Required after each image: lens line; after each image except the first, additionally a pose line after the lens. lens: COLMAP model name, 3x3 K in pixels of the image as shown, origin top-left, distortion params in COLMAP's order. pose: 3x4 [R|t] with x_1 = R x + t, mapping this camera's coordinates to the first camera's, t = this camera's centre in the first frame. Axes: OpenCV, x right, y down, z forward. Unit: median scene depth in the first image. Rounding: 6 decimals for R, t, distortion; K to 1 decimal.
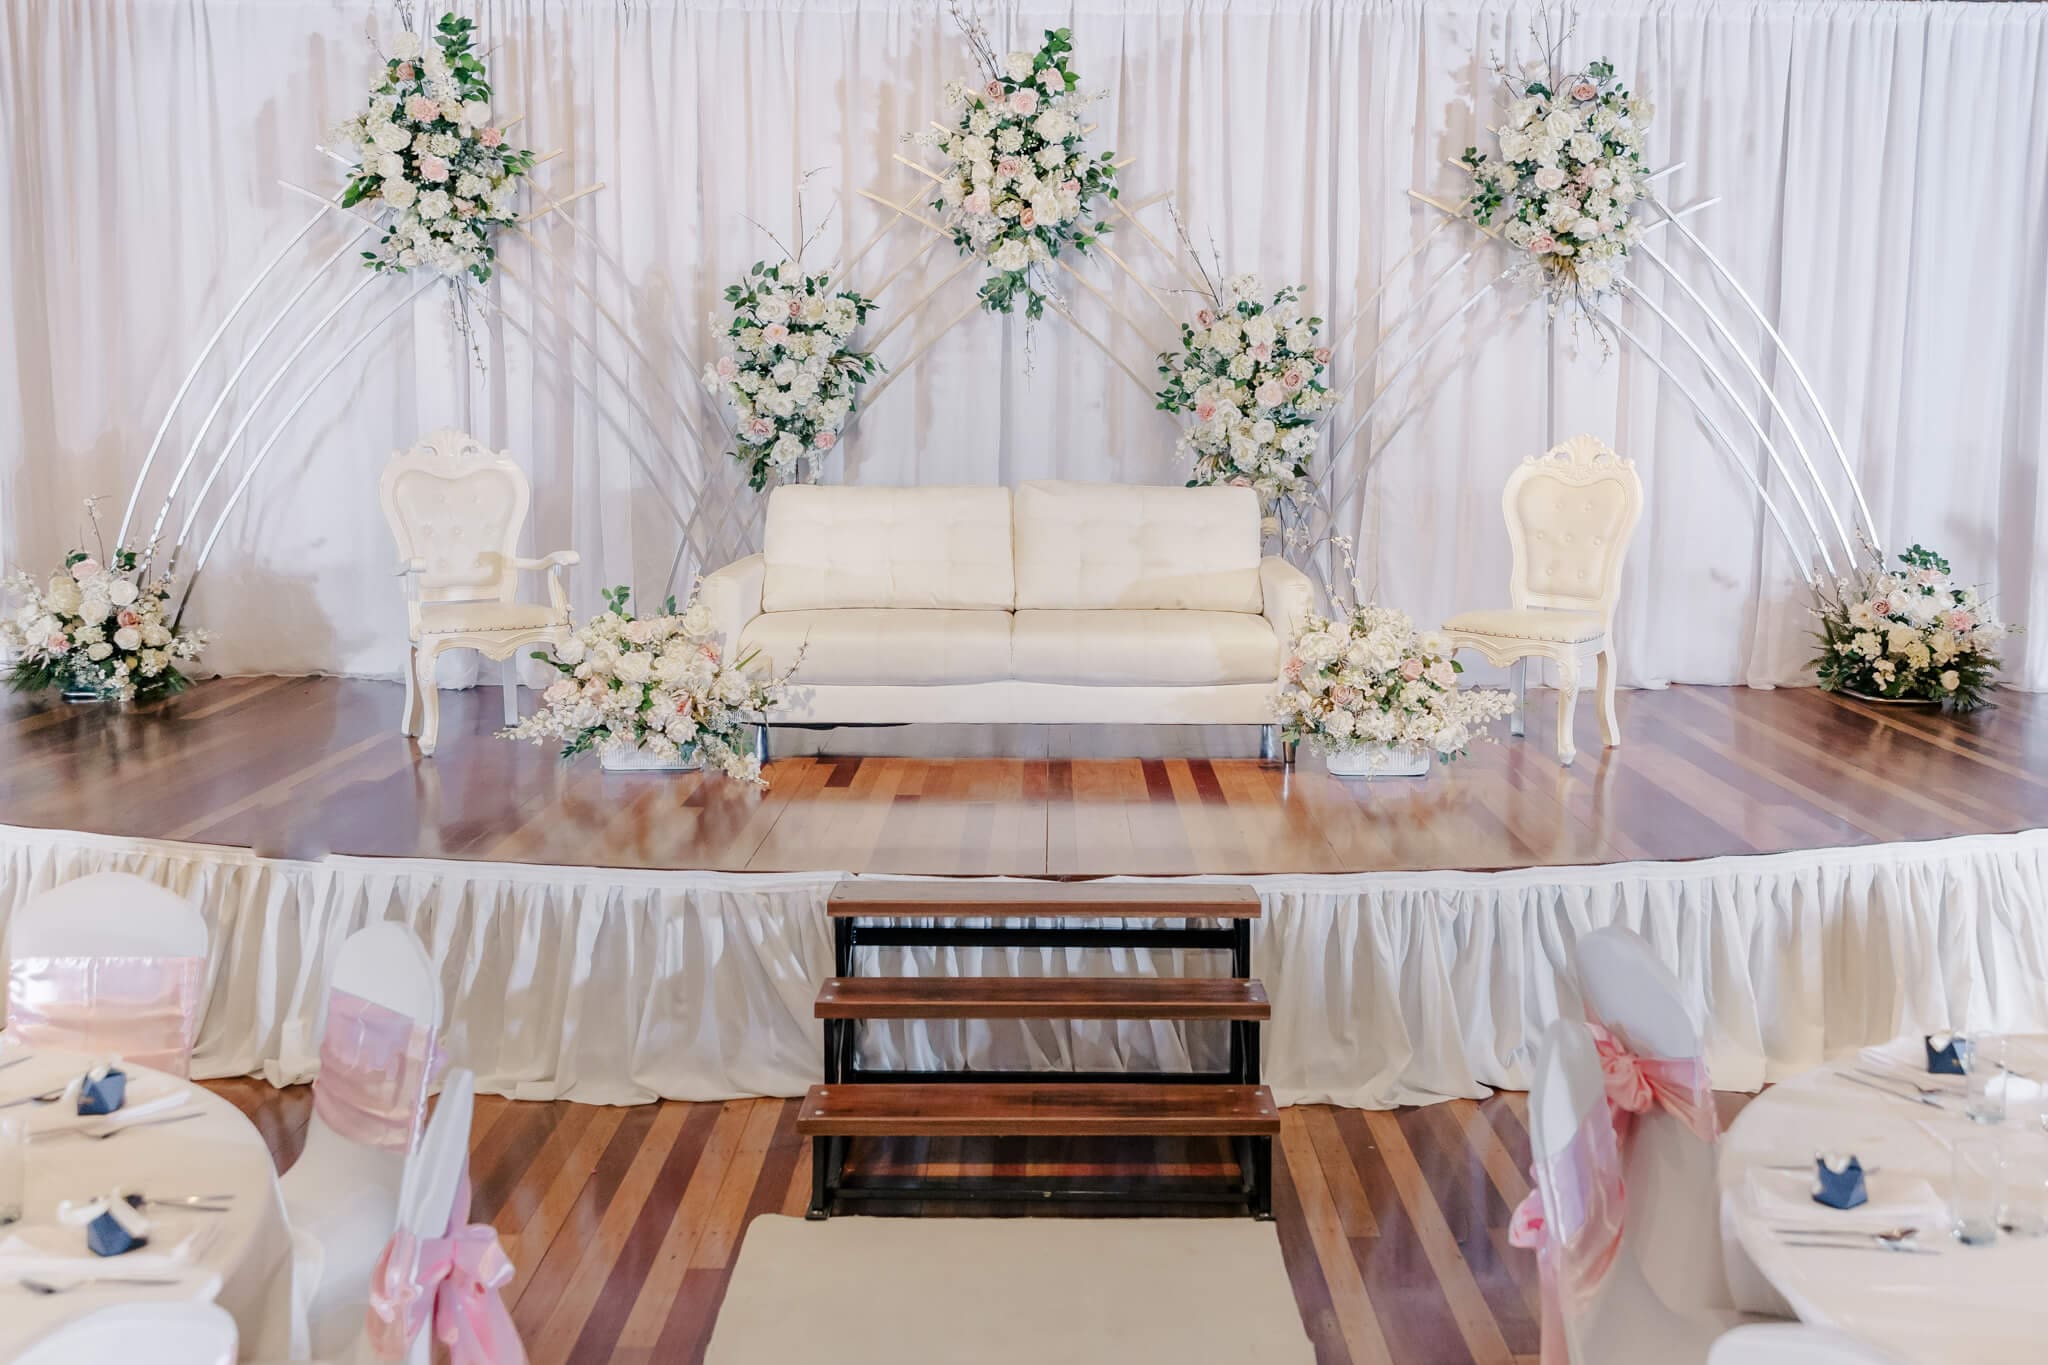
lens RADIAL K [[2137.9, 0, 1024.0], [0, 2137.9, 682.5], [0, 0, 1]] dist [-0.008691, -0.005146]
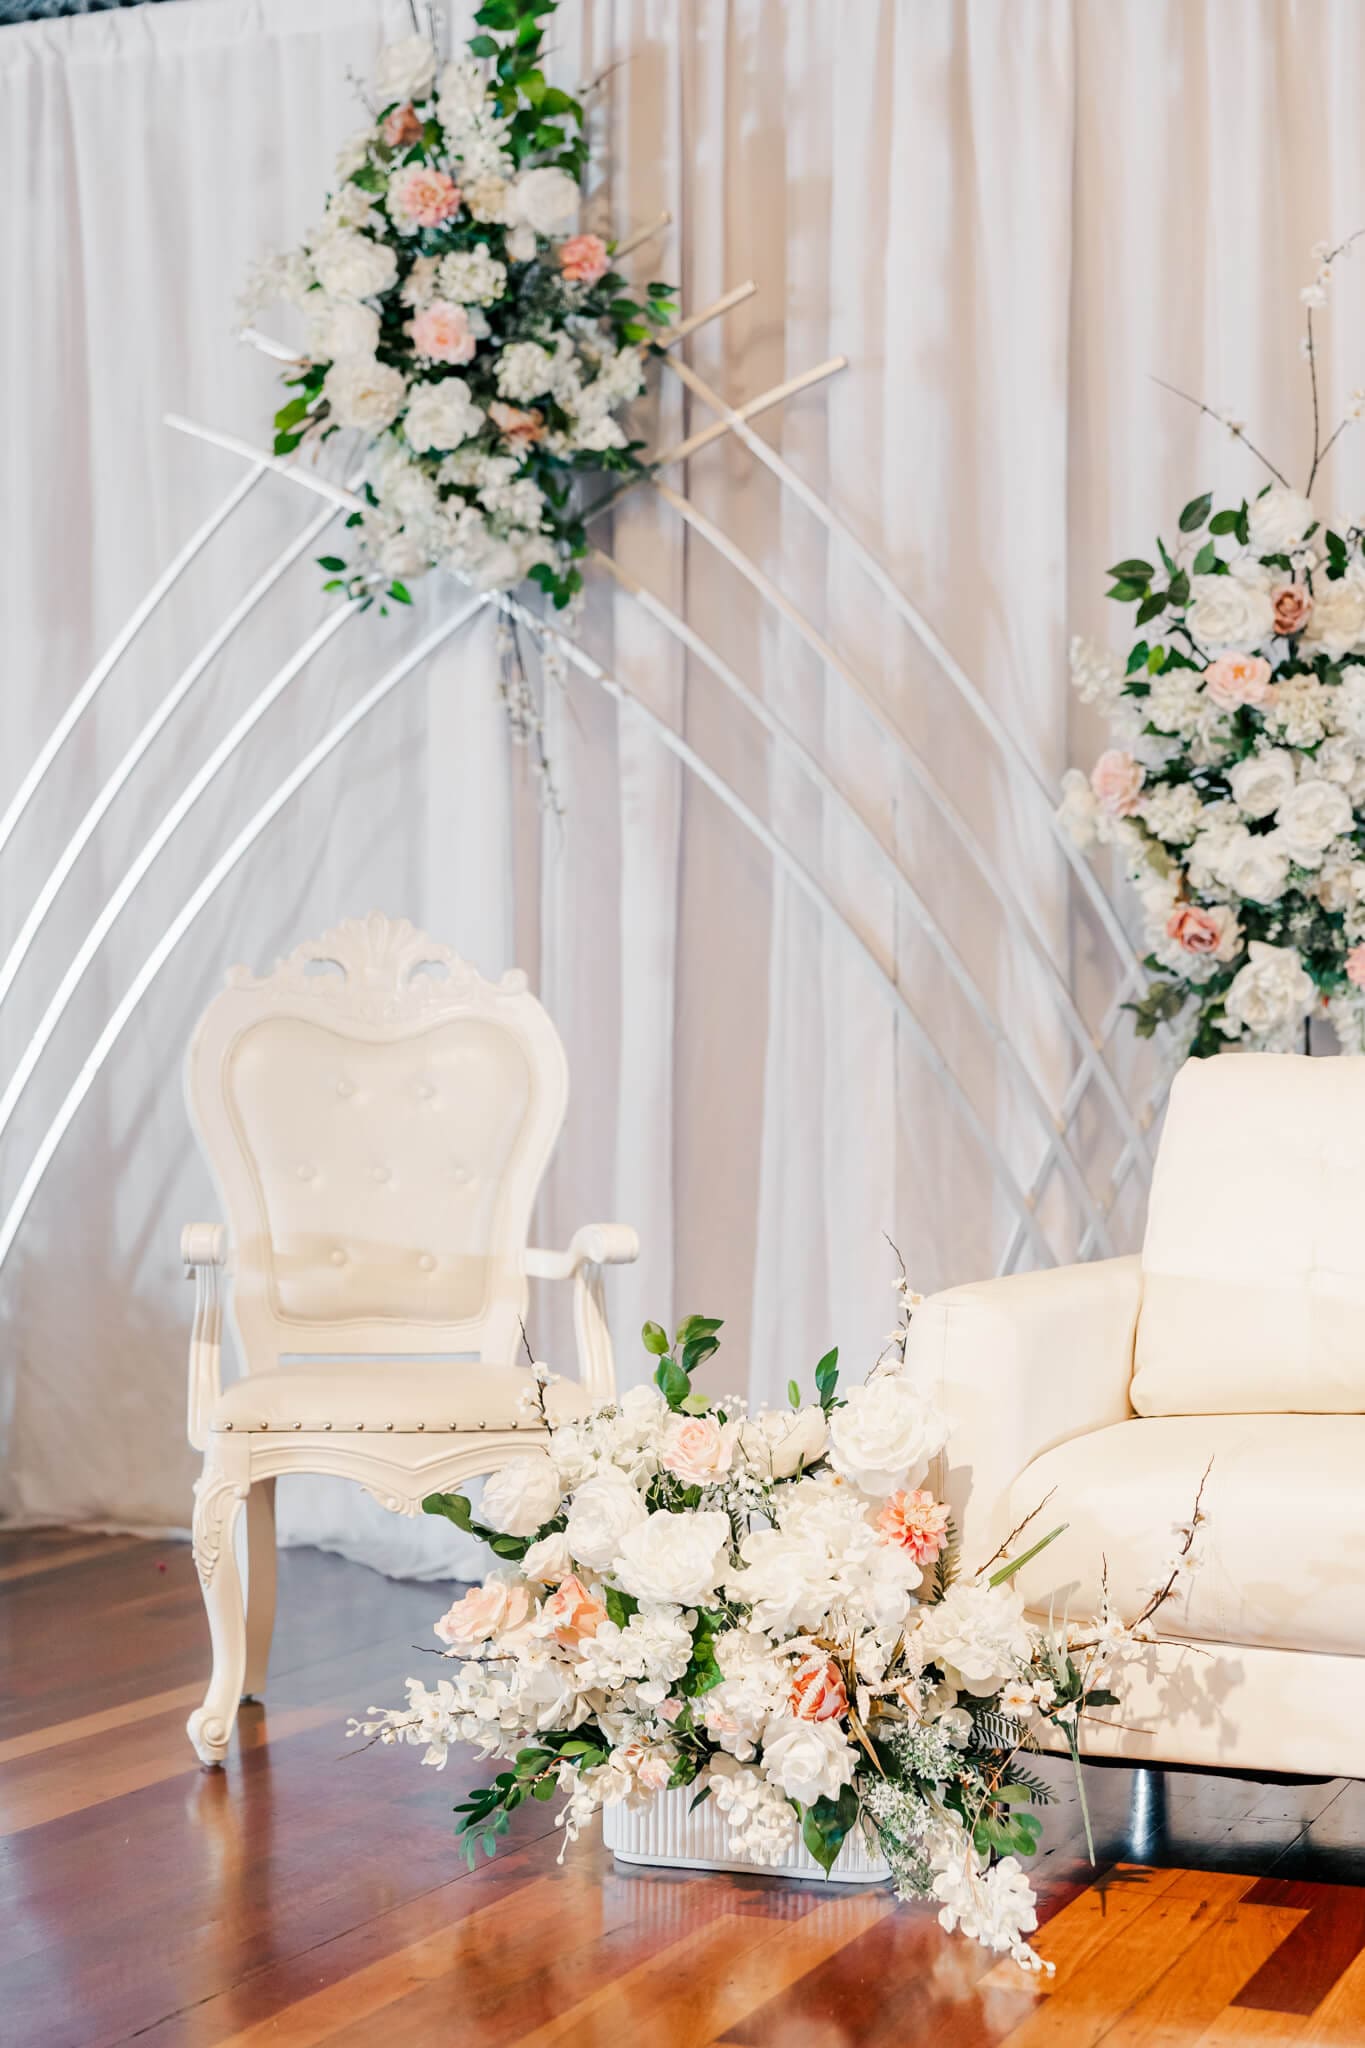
lens RADIAL K [[3075.1, 0, 682.5], [0, 3075.1, 1024.0], [0, 0, 1]] dist [0.005433, -0.060912]
pose [[0.924518, -0.004488, -0.381112, -0.000627], [-0.062102, 0.984794, -0.162247, -0.009739], [0.376045, 0.173668, 0.910181, 0.486715]]
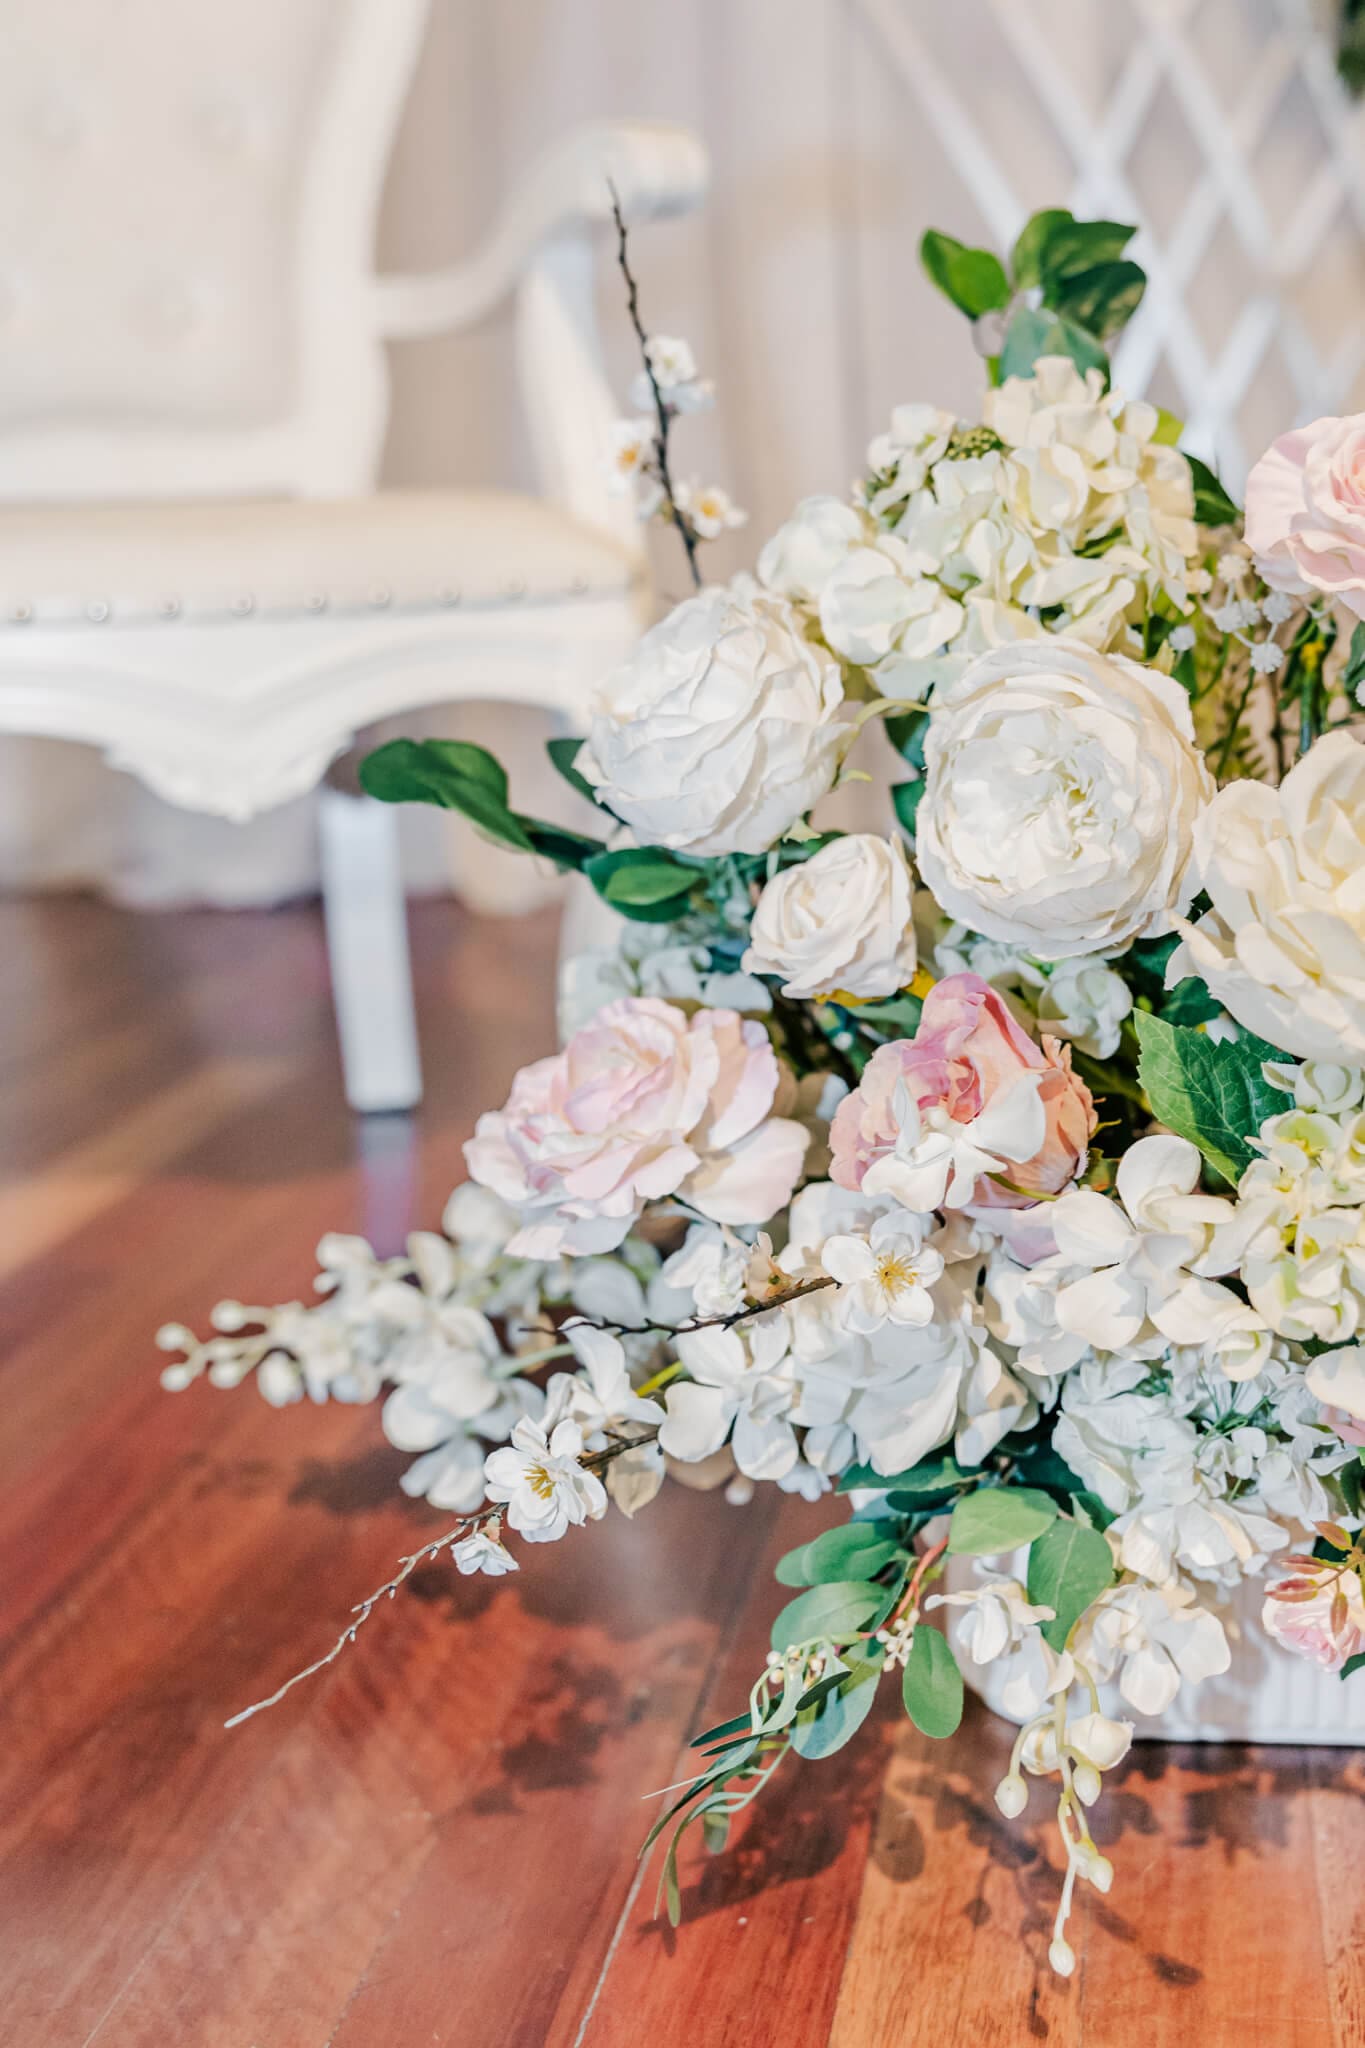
lens RADIAL K [[1632.9, 0, 682.5], [0, 1632.9, 1024.0], [0, 0, 1]] dist [0.006297, 0.002050]
pose [[0.992626, 0.015319, -0.120249, -0.180157], [-0.000186, 0.992174, 0.124861, -0.009108], [0.121221, -0.123918, 0.984860, 0.814083]]
